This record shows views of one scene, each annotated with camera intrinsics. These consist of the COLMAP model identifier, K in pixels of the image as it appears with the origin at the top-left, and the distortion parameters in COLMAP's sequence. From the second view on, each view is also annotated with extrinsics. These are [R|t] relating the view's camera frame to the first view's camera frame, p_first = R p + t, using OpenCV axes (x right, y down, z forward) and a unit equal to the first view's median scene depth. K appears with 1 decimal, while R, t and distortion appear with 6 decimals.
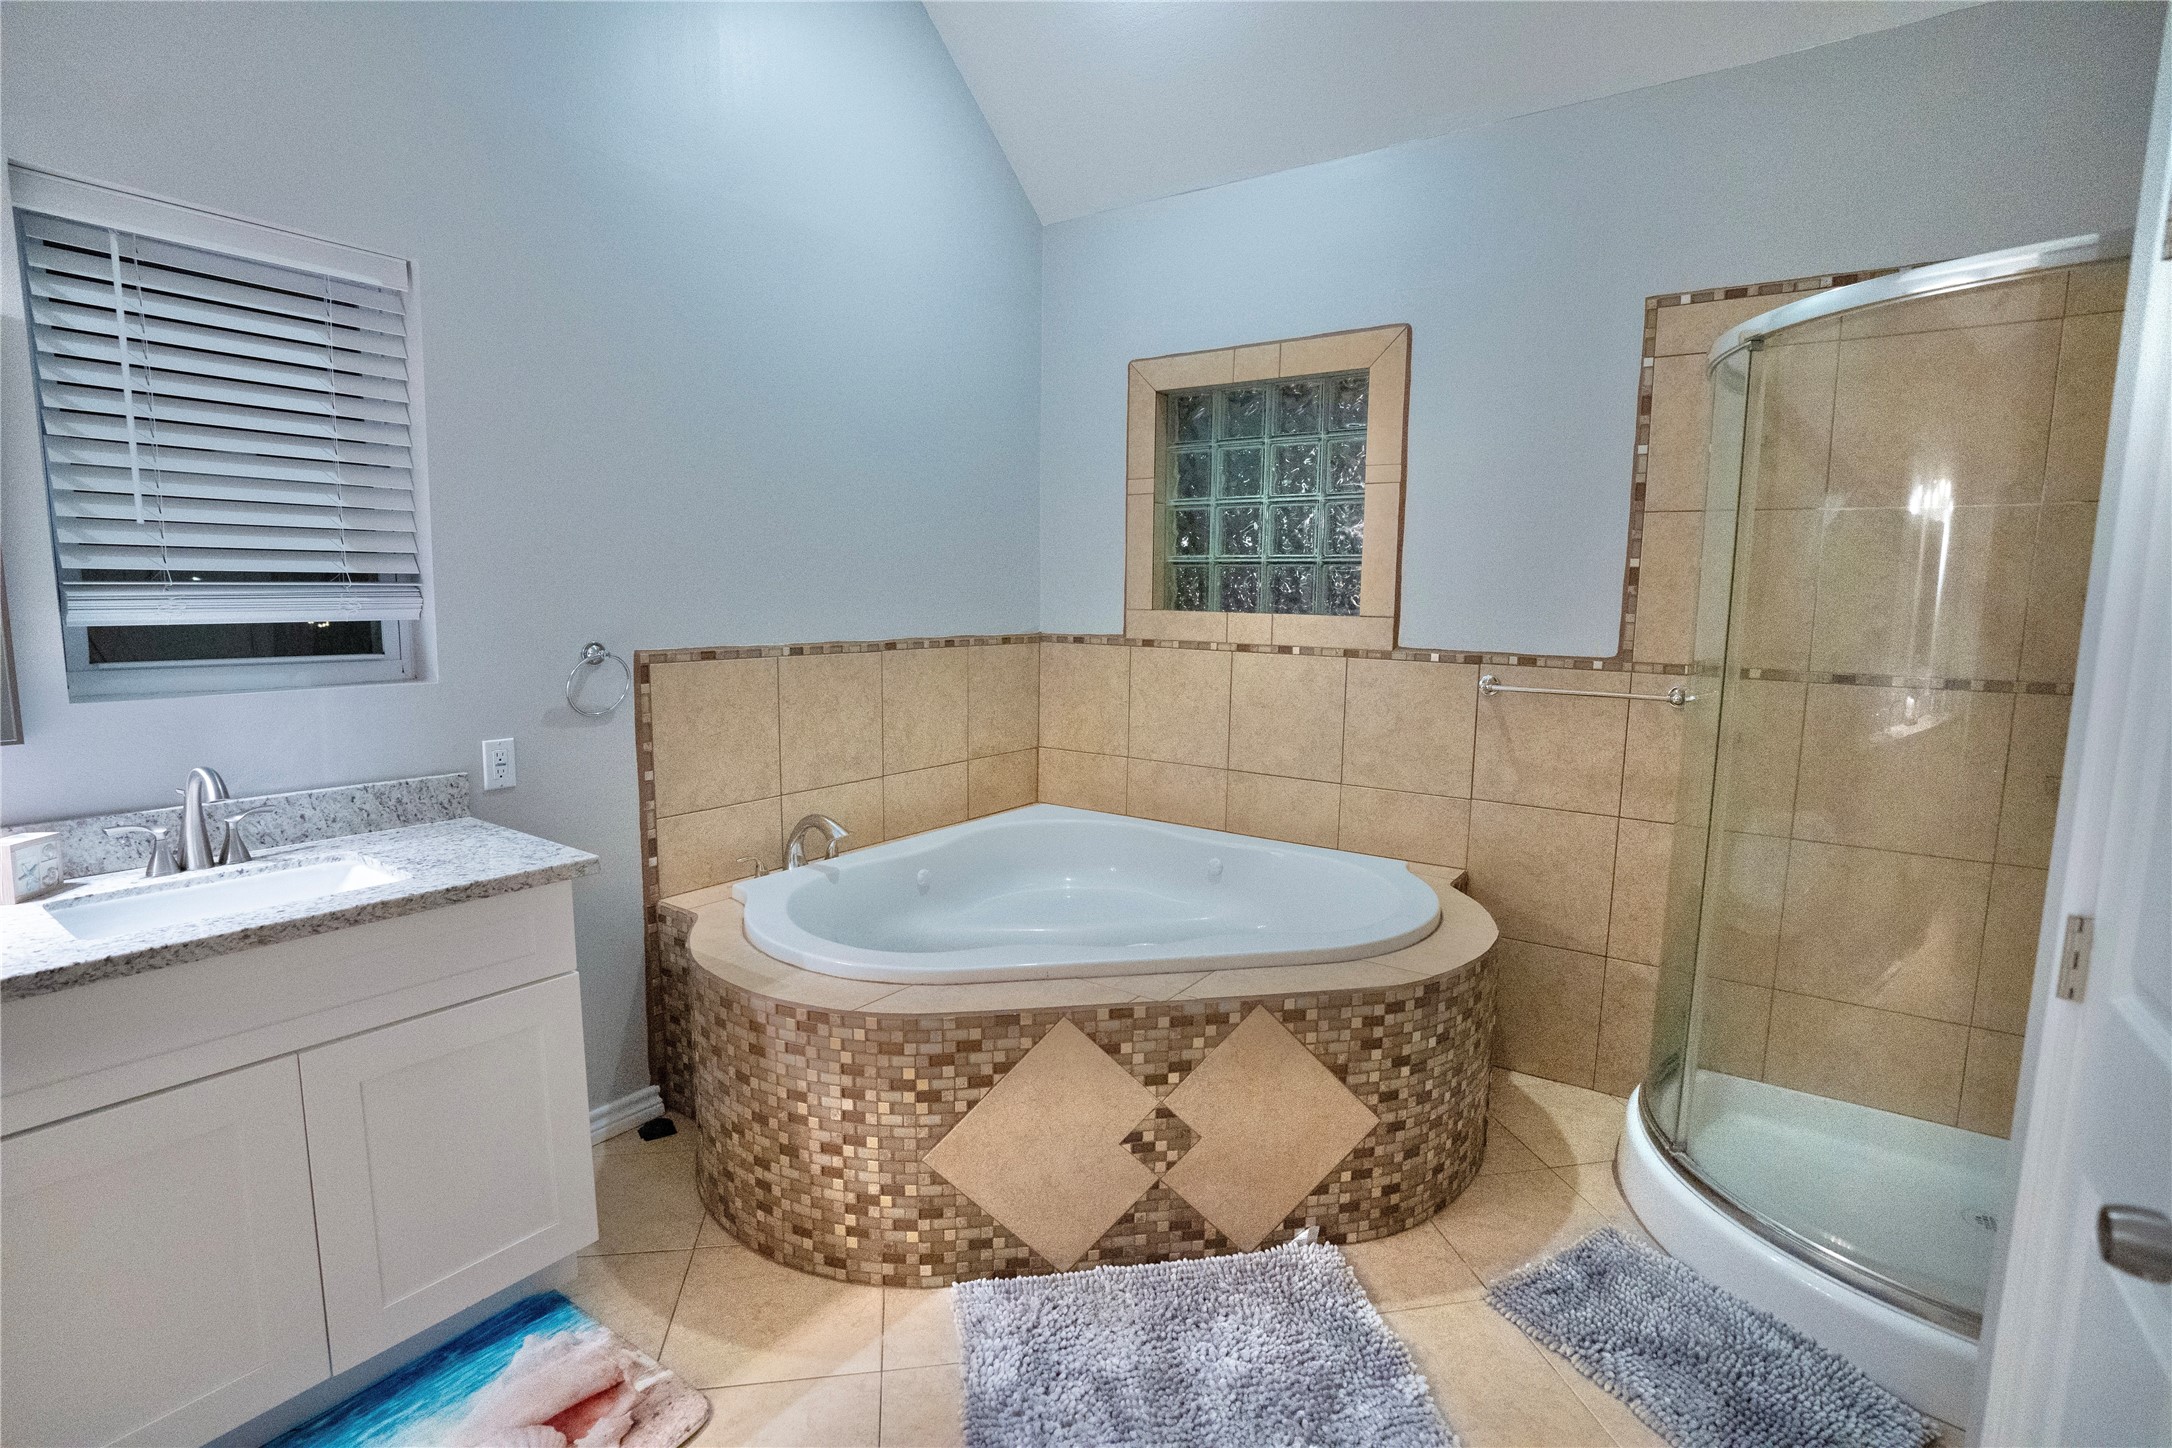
lens RADIAL K [[1001.6, 0, 1083.8], [0, 1001.6, 721.4], [0, 0, 1]] dist [-0.073992, 0.029137]
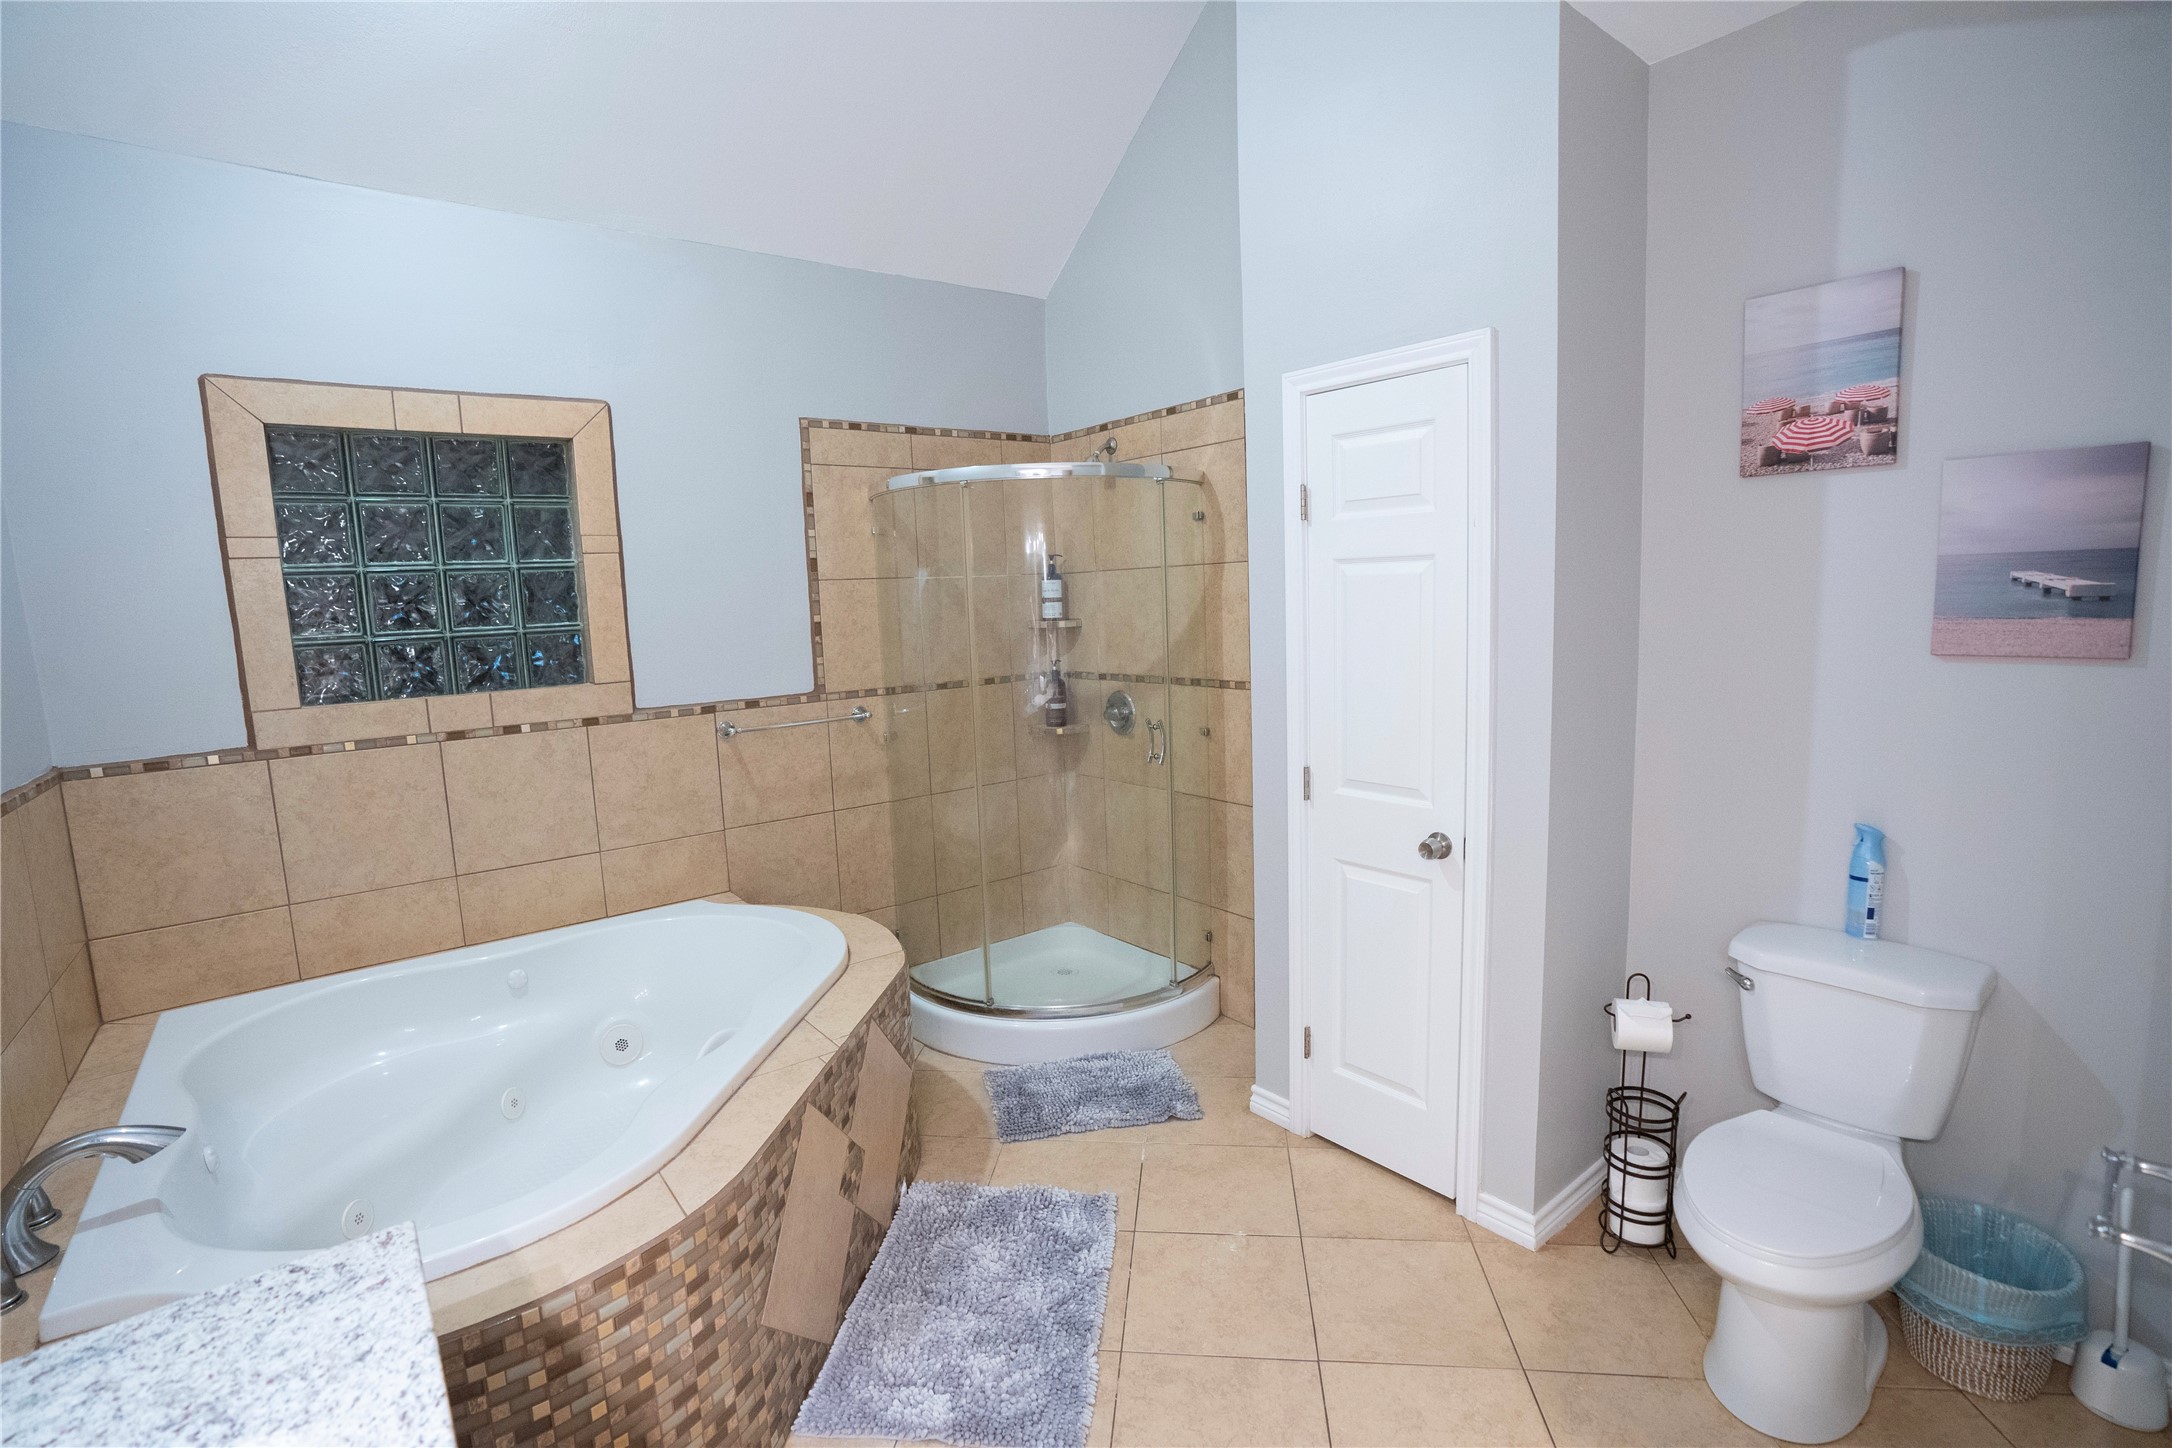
lens RADIAL K [[1001.6, 0, 1083.8], [0, 1001.6, 721.4], [0, 0, 1]] dist [-0.073992, 0.029137]
pose [[0.283316, -0.149264, 0.947339, -0.809322], [0.159983, 0.981328, 0.106774, -0.145805], [-0.945588, 0.121307, 0.301906, 0.358504]]
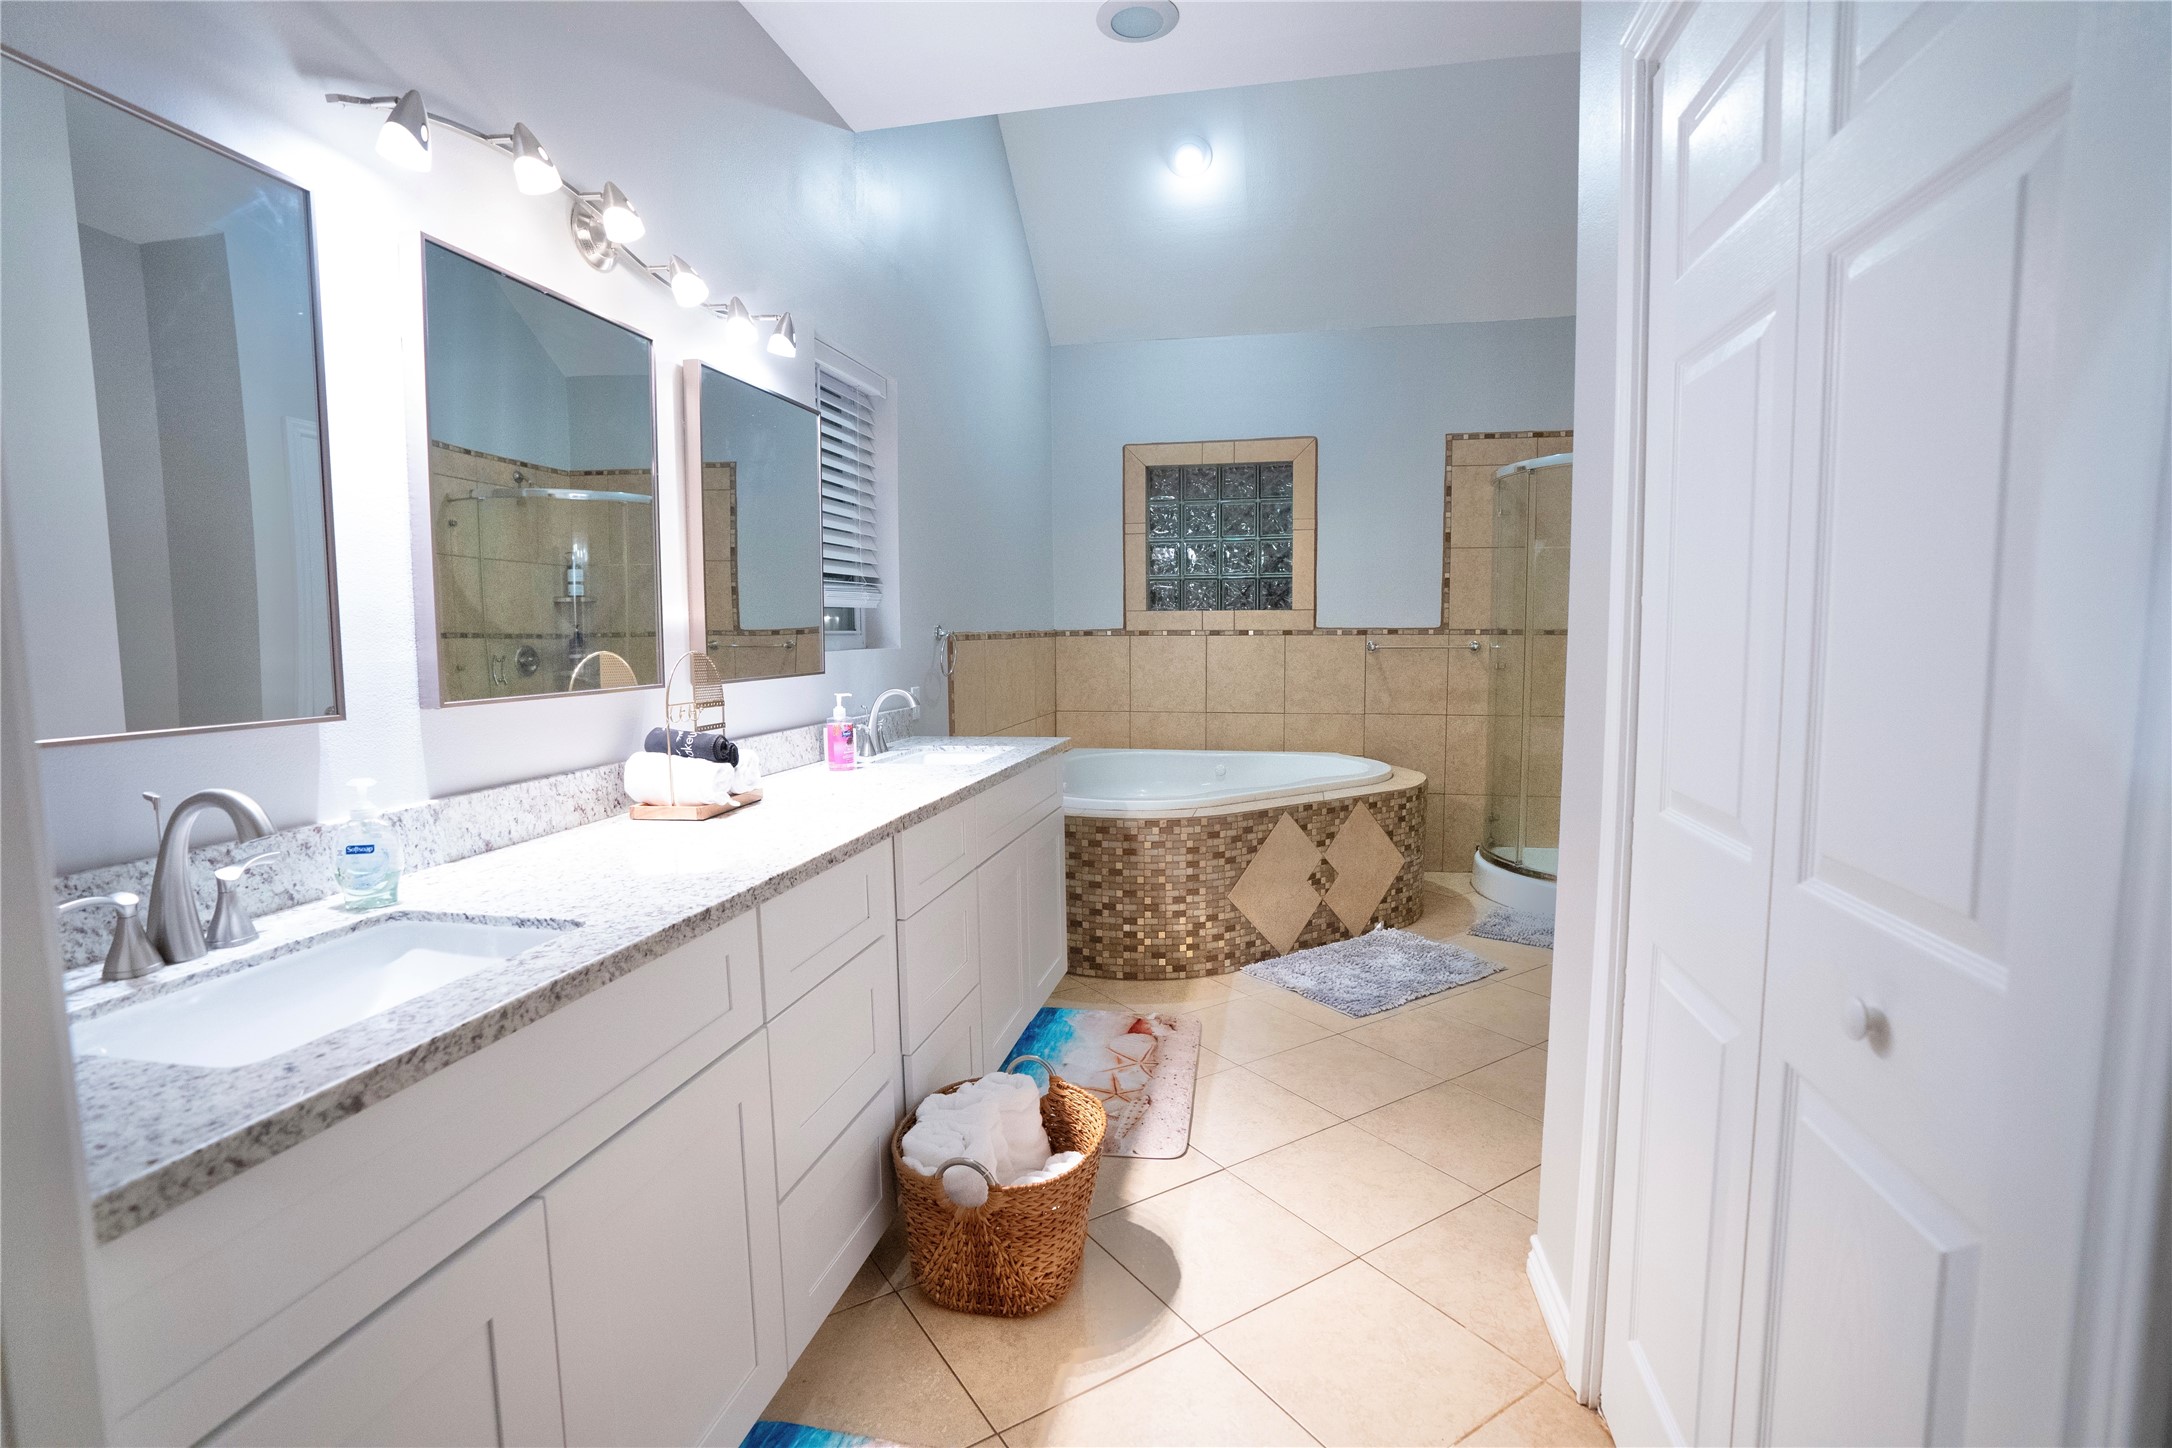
lens RADIAL K [[1001.6, 0, 1083.8], [0, 1001.6, 721.4], [0, 0, 1]] dist [-0.073992, 0.029137]
pose [[0.920626, -0.056709, 0.386304, -1.048836], [0.069080, 0.997445, -0.018206, 0.129051], [-0.384285, 0.043447, 0.922192, -0.583053]]
